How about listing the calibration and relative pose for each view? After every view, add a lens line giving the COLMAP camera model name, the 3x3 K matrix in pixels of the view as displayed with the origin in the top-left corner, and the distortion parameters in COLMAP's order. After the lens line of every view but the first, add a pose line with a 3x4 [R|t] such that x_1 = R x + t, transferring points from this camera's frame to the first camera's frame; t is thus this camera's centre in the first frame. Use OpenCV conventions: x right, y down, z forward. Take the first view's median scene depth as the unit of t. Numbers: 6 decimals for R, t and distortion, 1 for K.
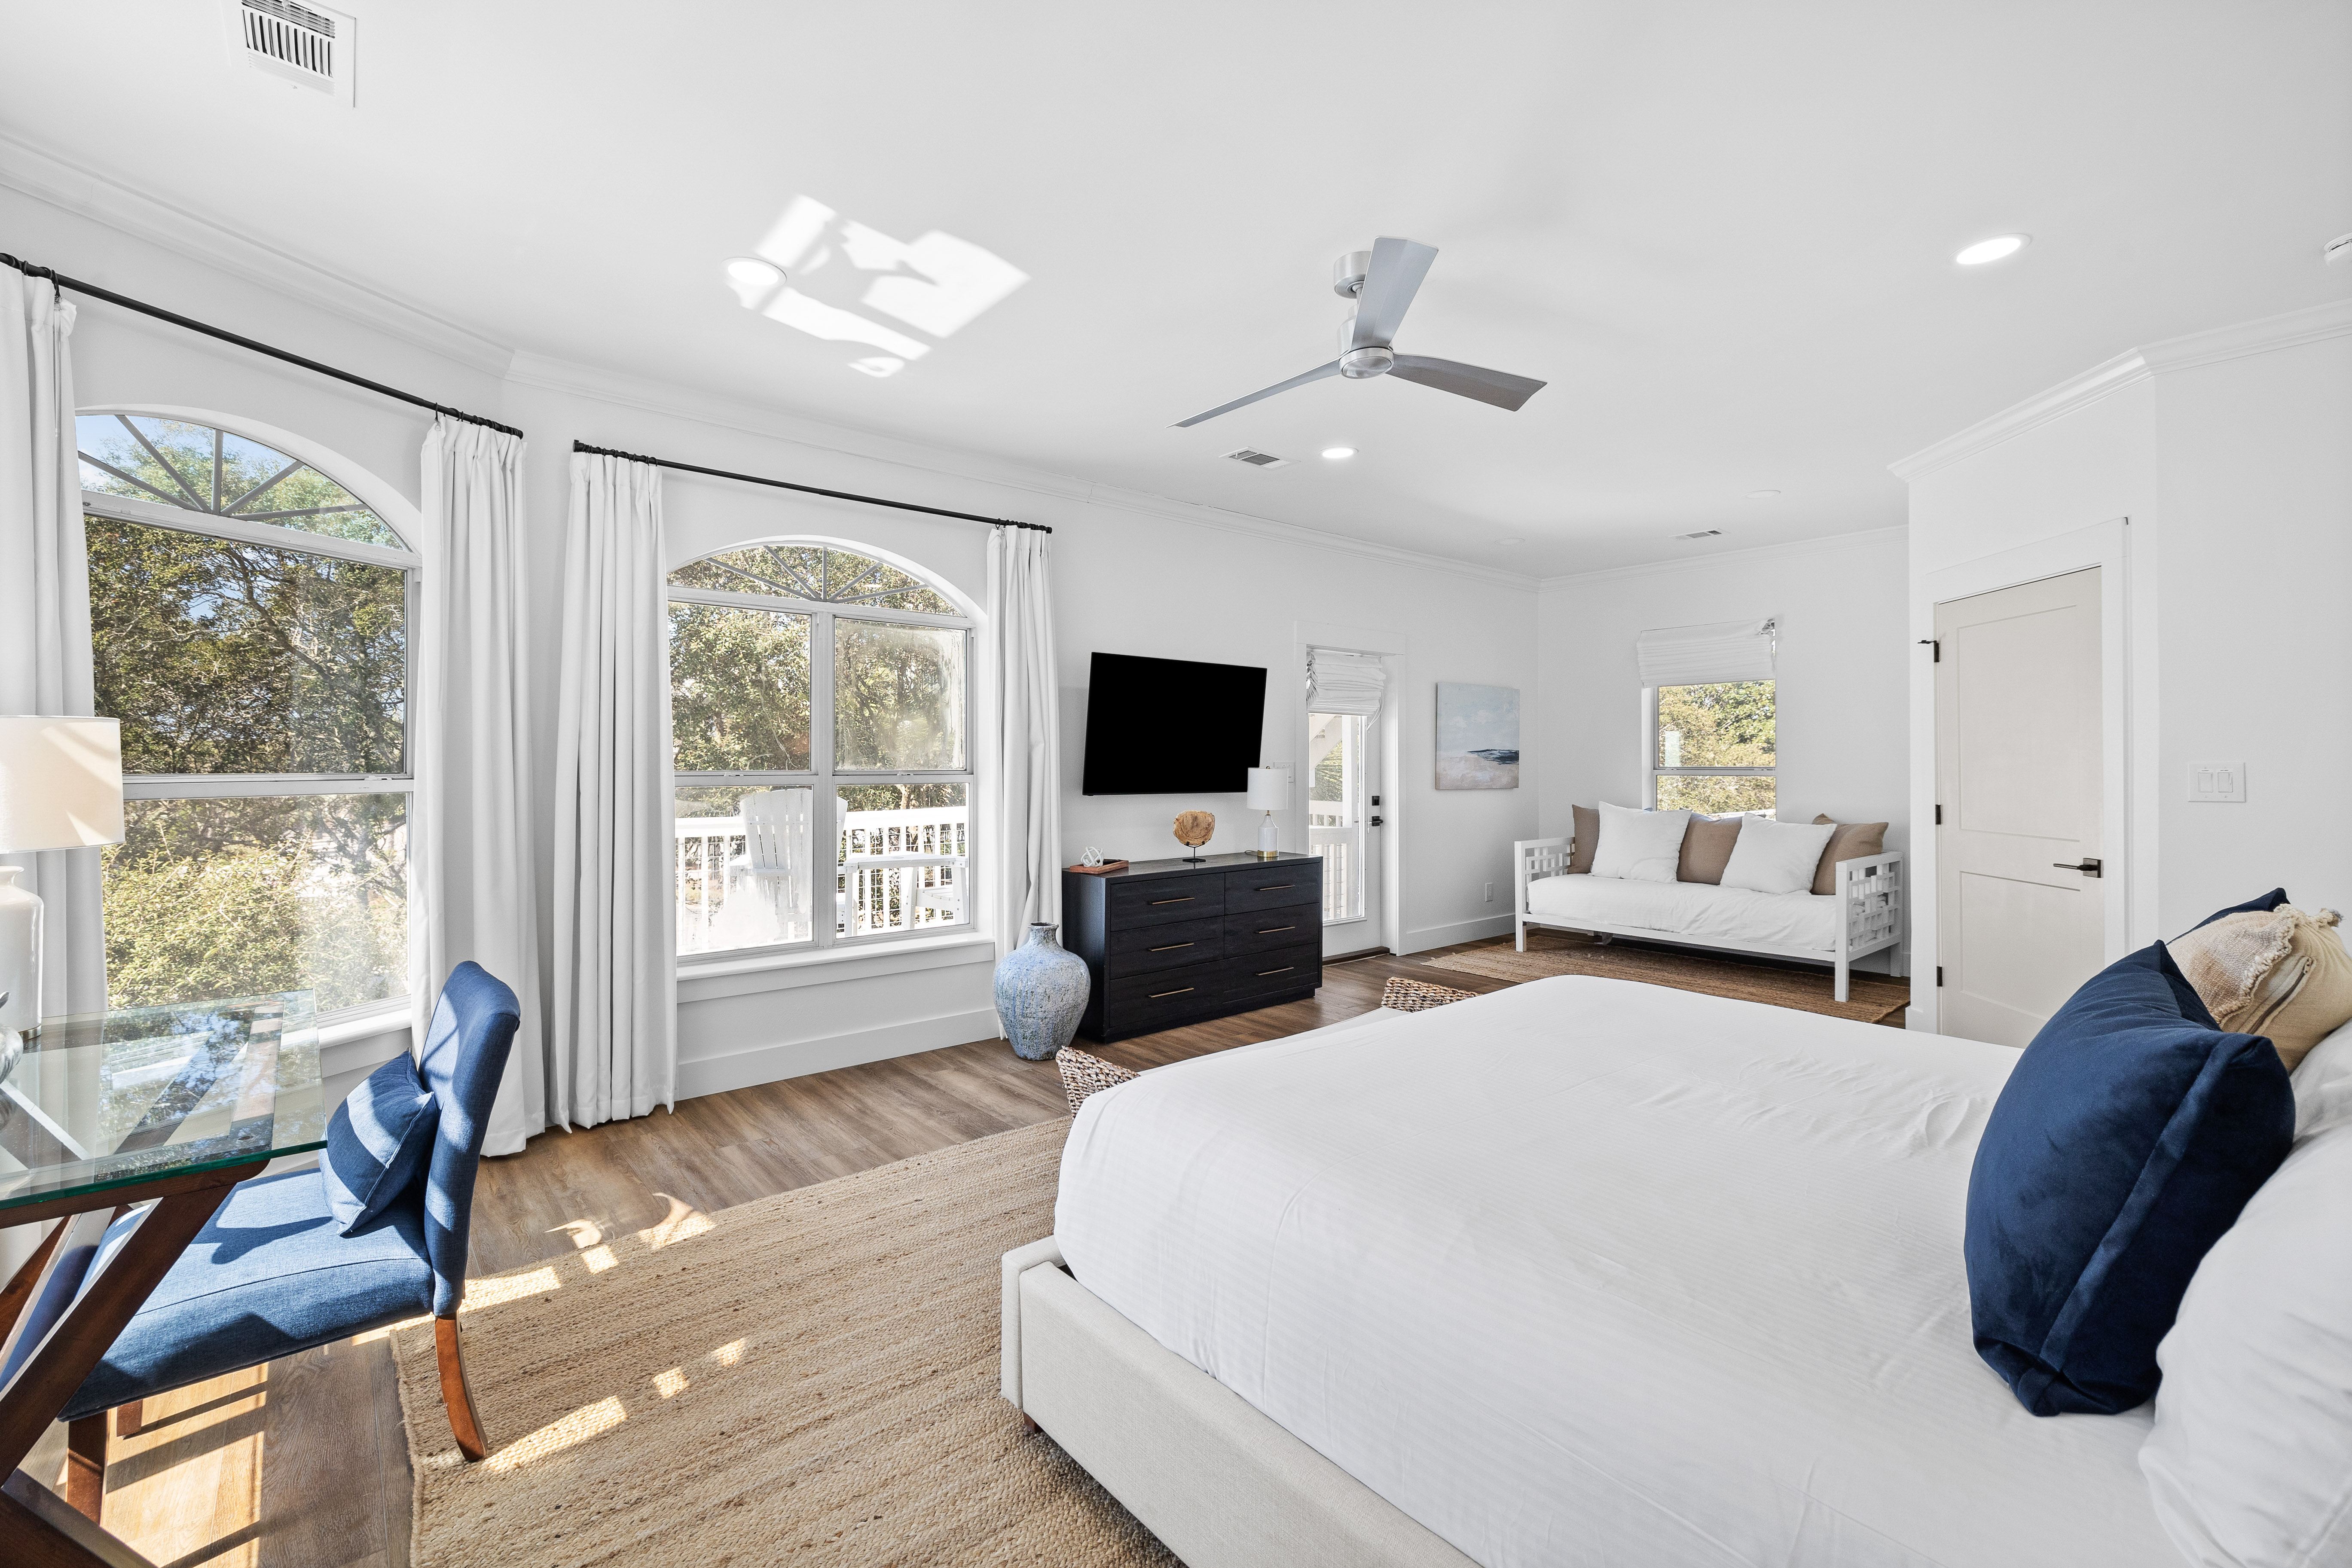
lens RADIAL K [[998.0, 0, 1181.7], [0, 998.0, 791.5], [0, 0, 1]] dist [0.002357, 0.000153]
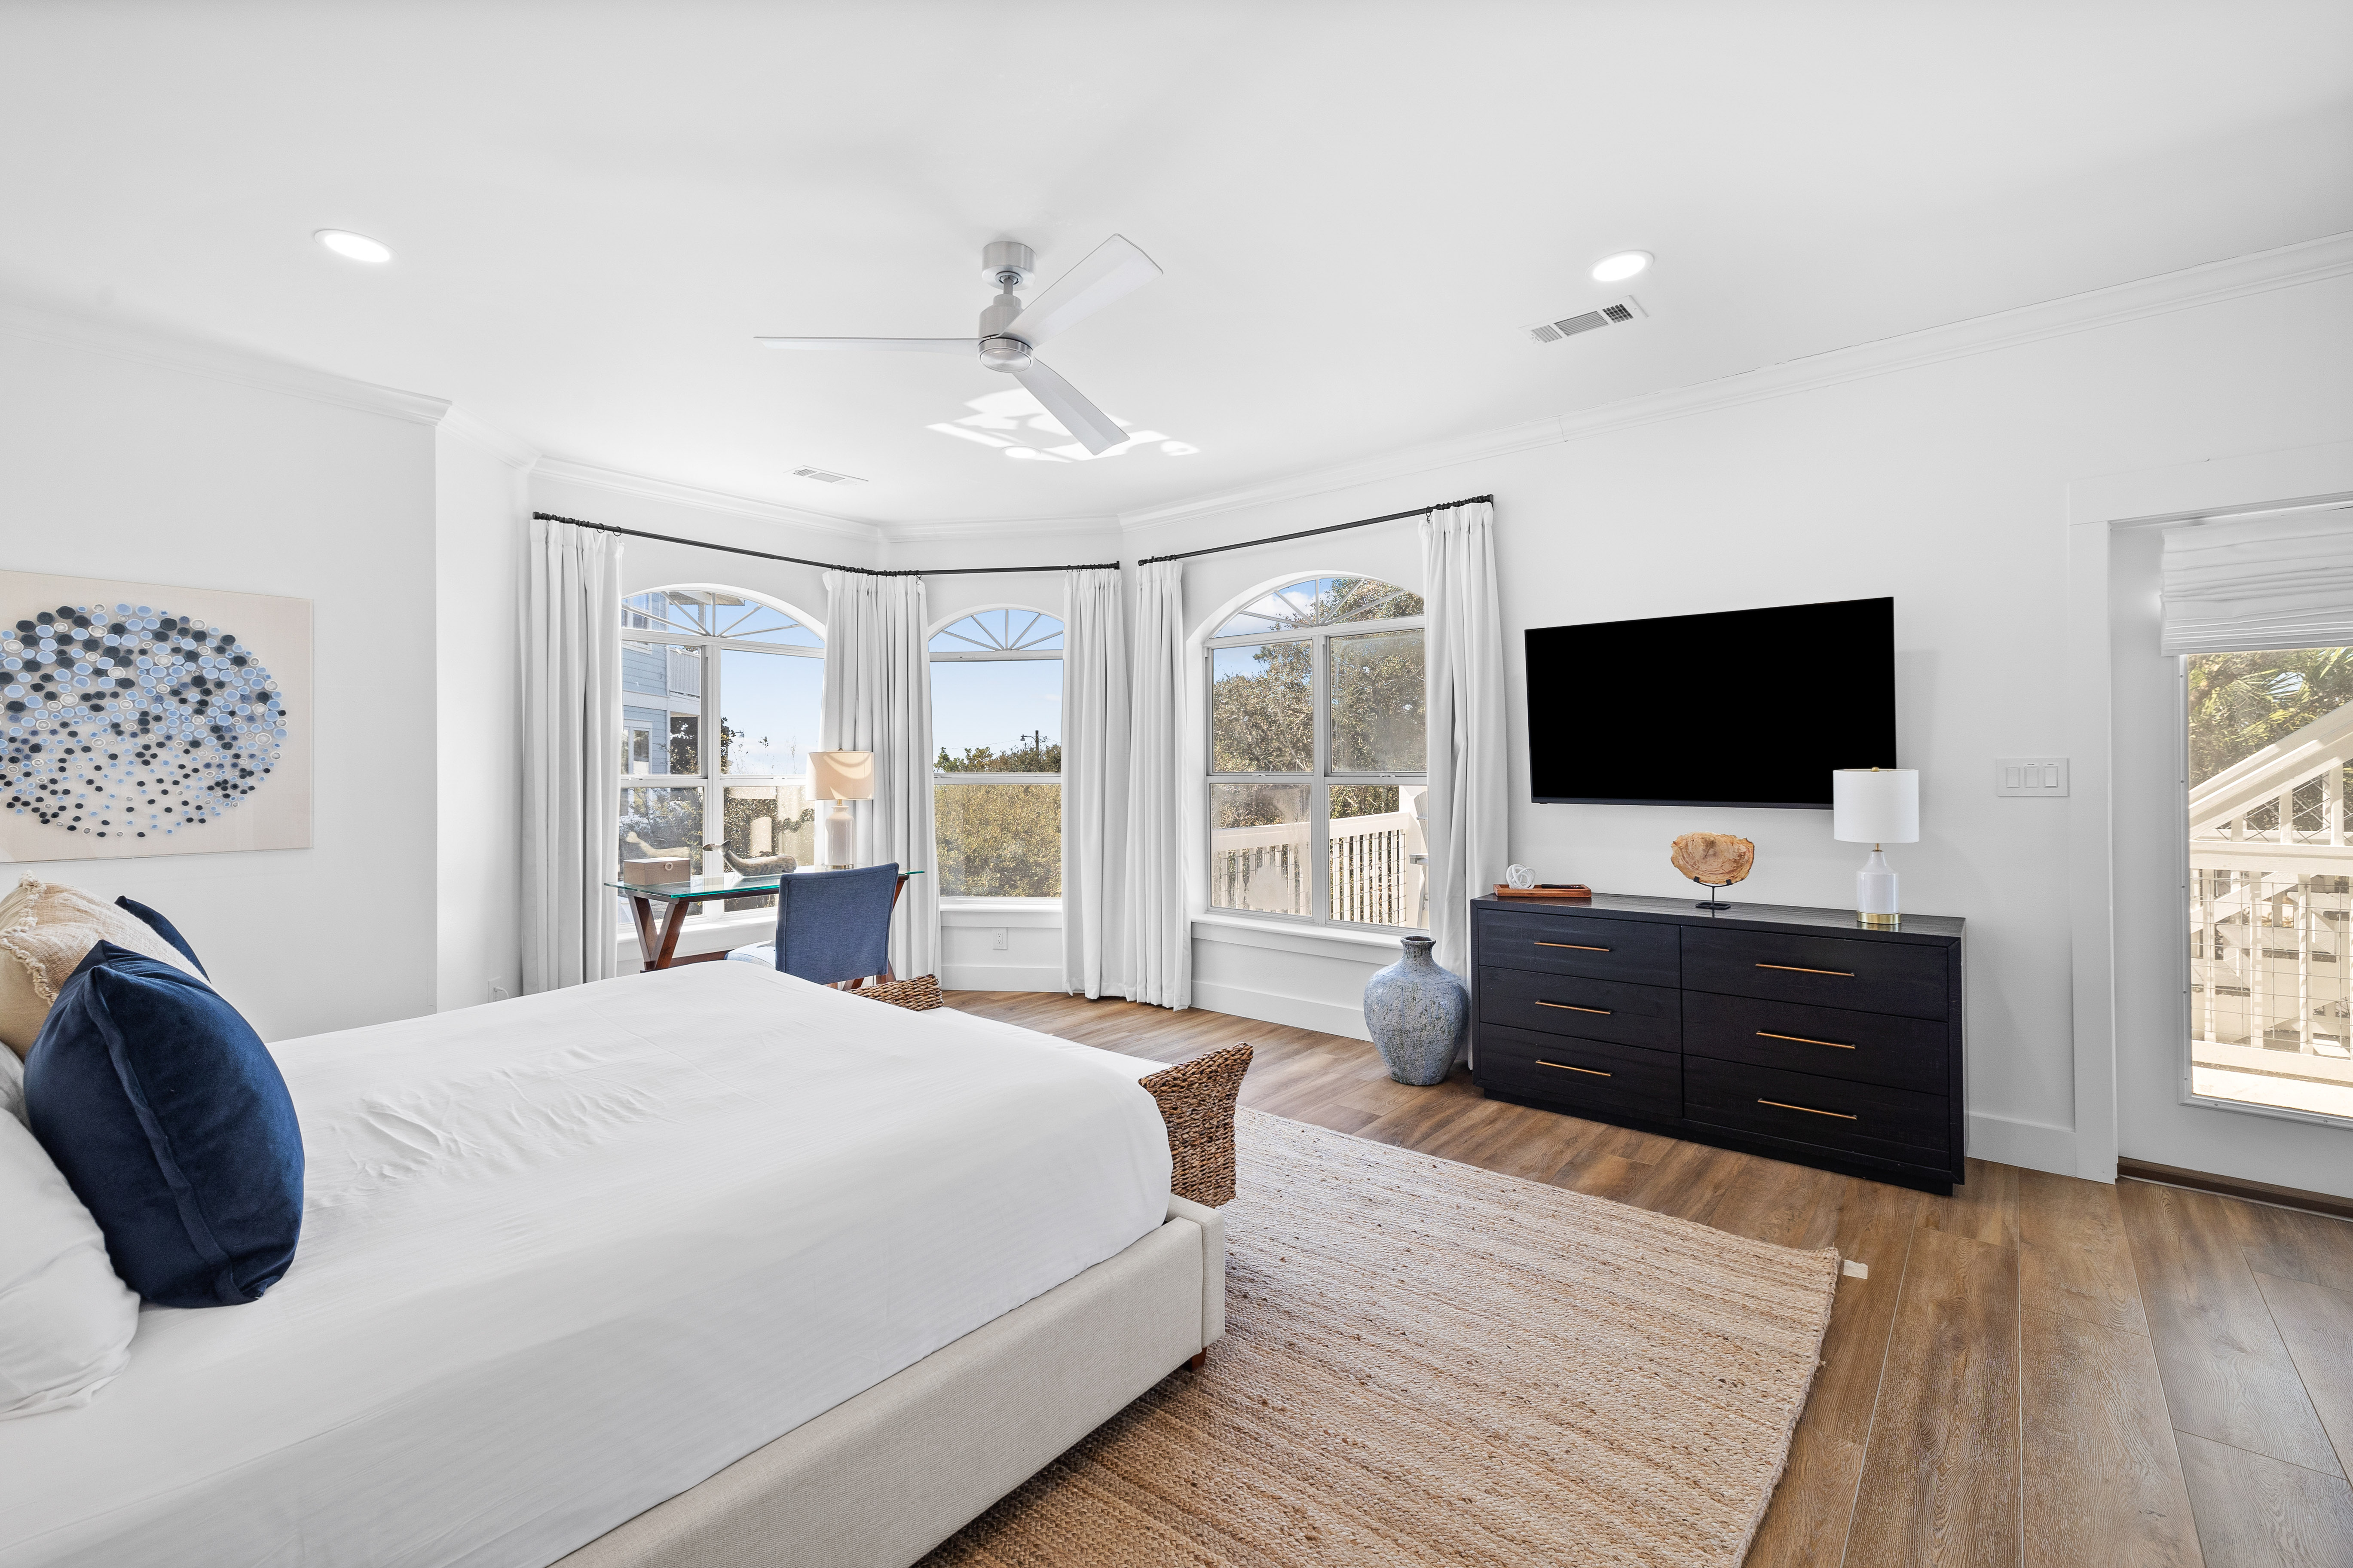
lens RADIAL K [[998.5, 0, 1182.2], [0, 998.5, 791.5], [0, 0, 1]] dist [0.002357, 0.000153]
pose [[0.169523, 0.022854, -0.985261, 0.621575], [-0.021764, 0.999574, 0.019441, -0.013716], [0.985286, 0.018148, 0.169949, 0.529699]]
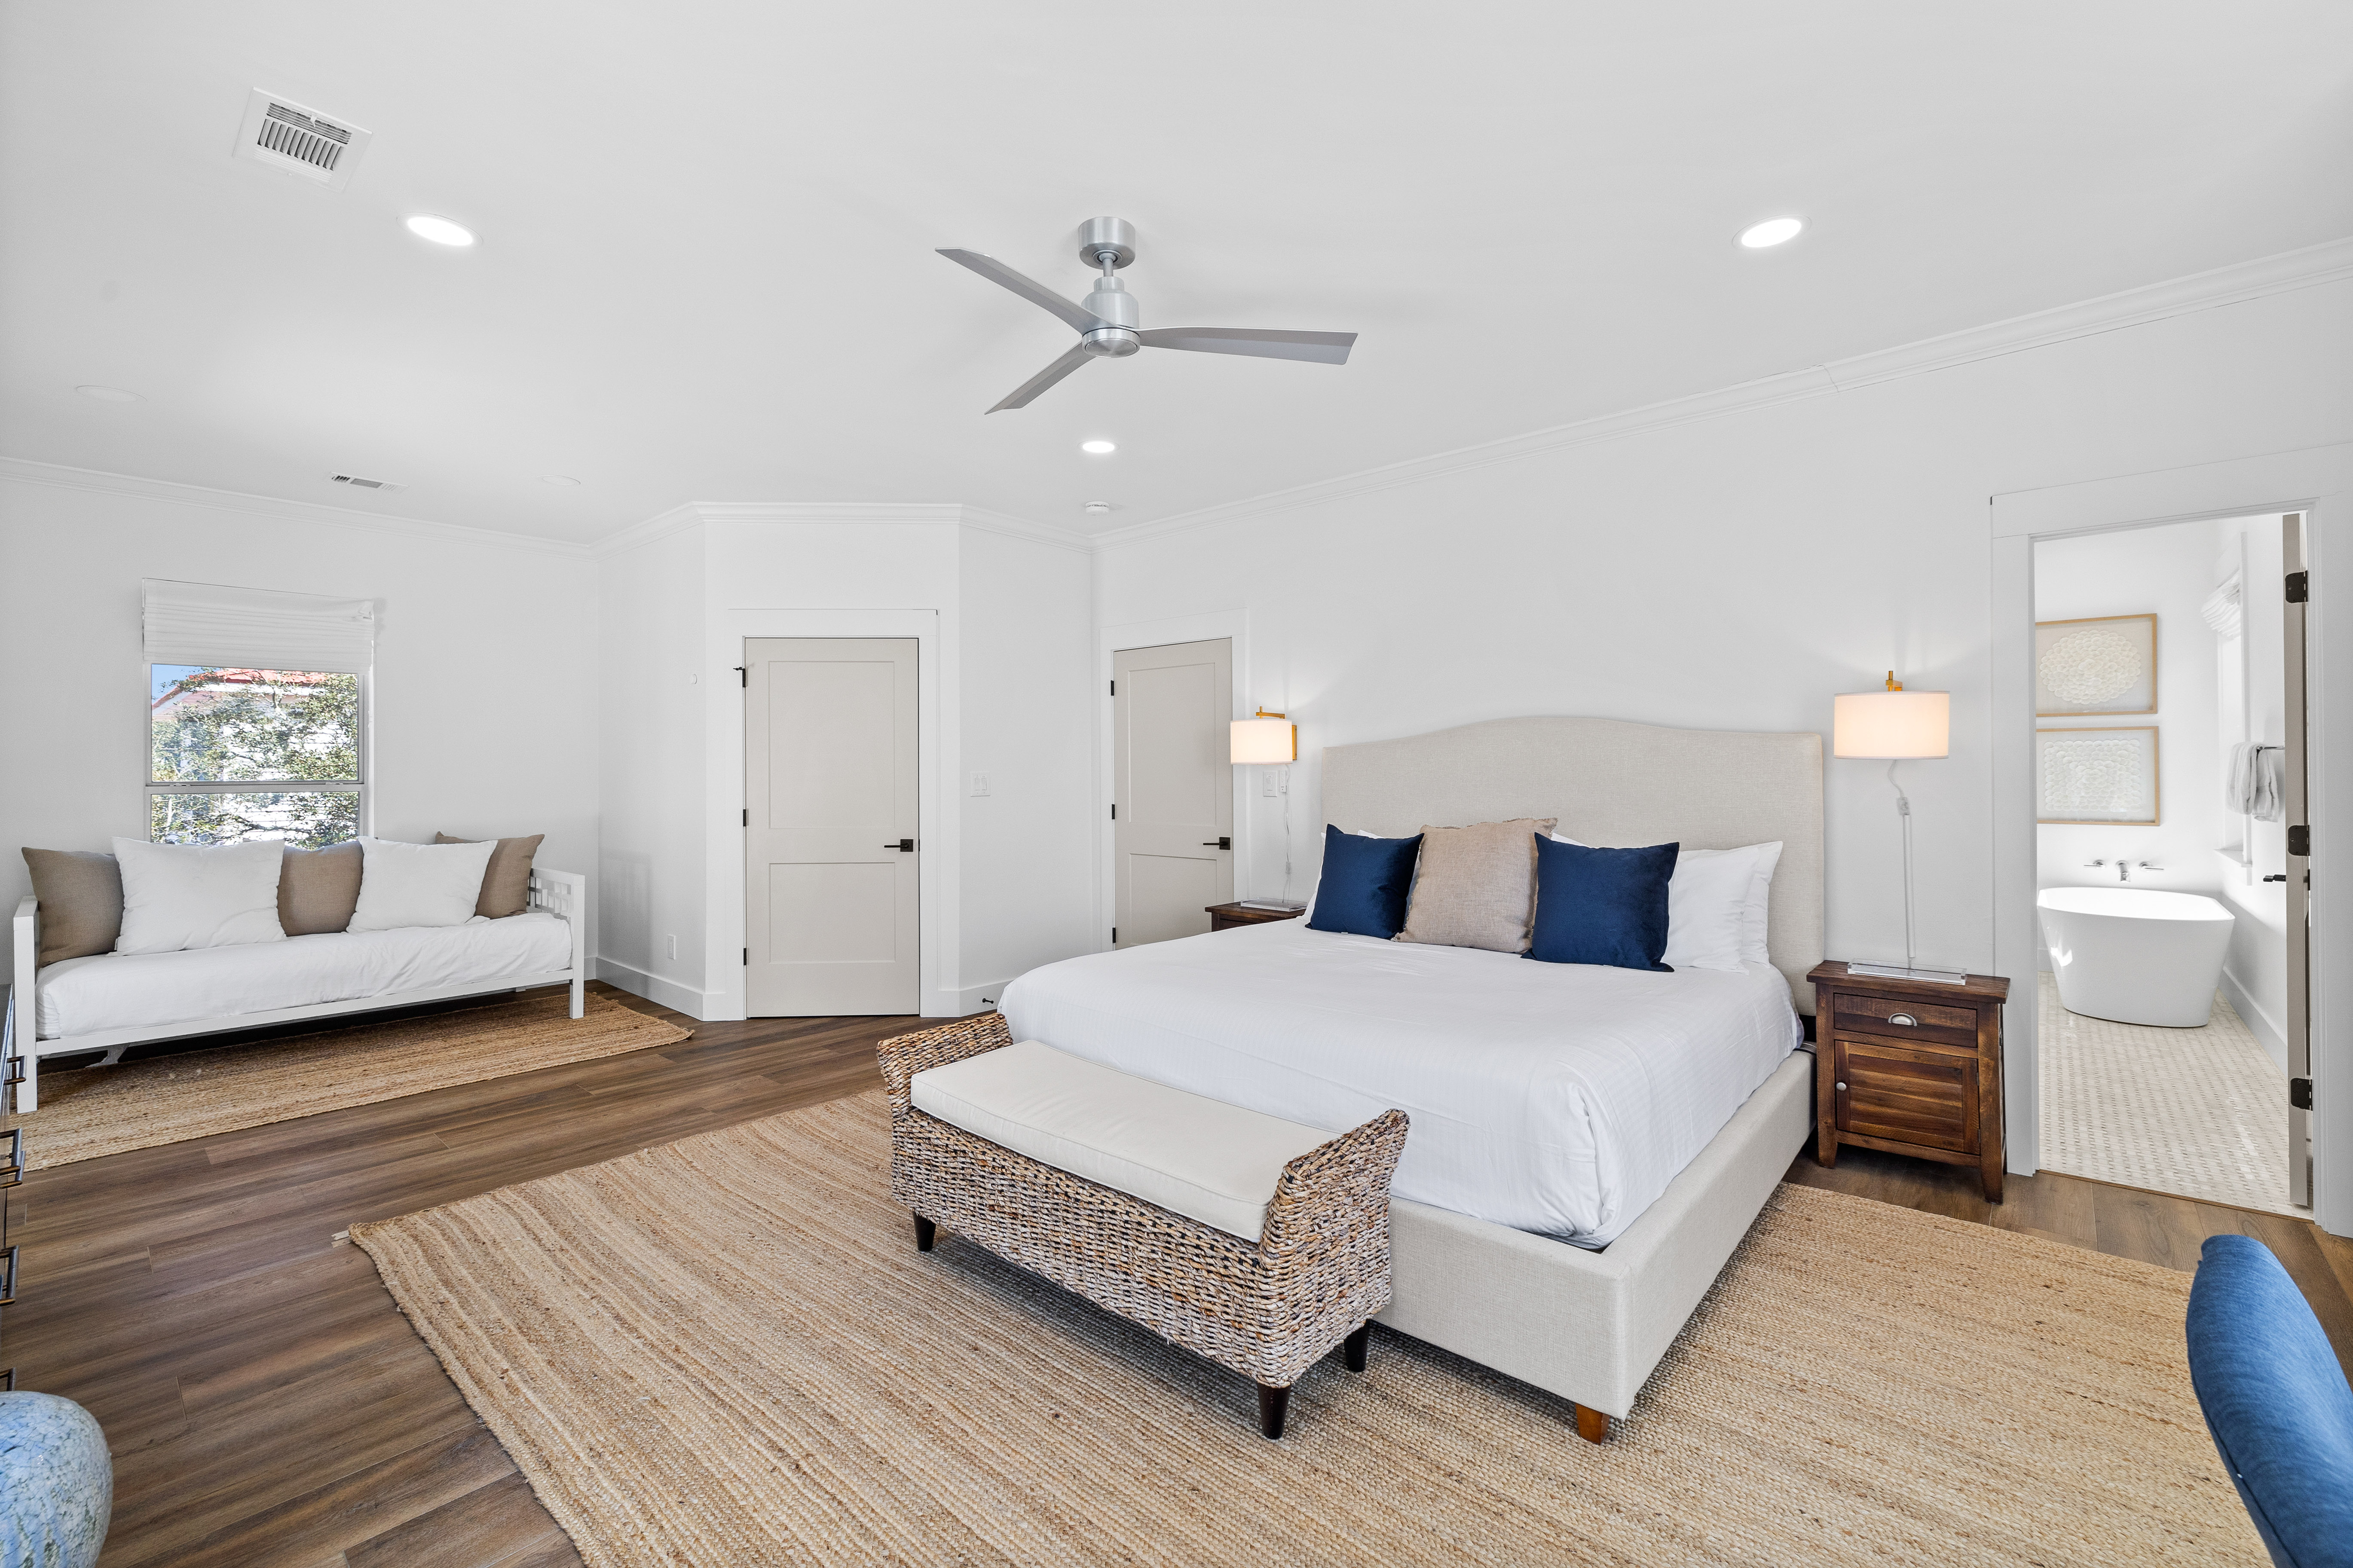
lens RADIAL K [[1014.2, 0, 1178.8], [0, 1014.2, 769.4], [0, 0, 1]] dist [0.002641, 0.000093]
pose [[-0.150929, 0.003628, 0.988538, -0.406293], [0.029818, 0.999555, 0.000884, -0.015537], [-0.988095, 0.029610, -0.150970, 0.573098]]
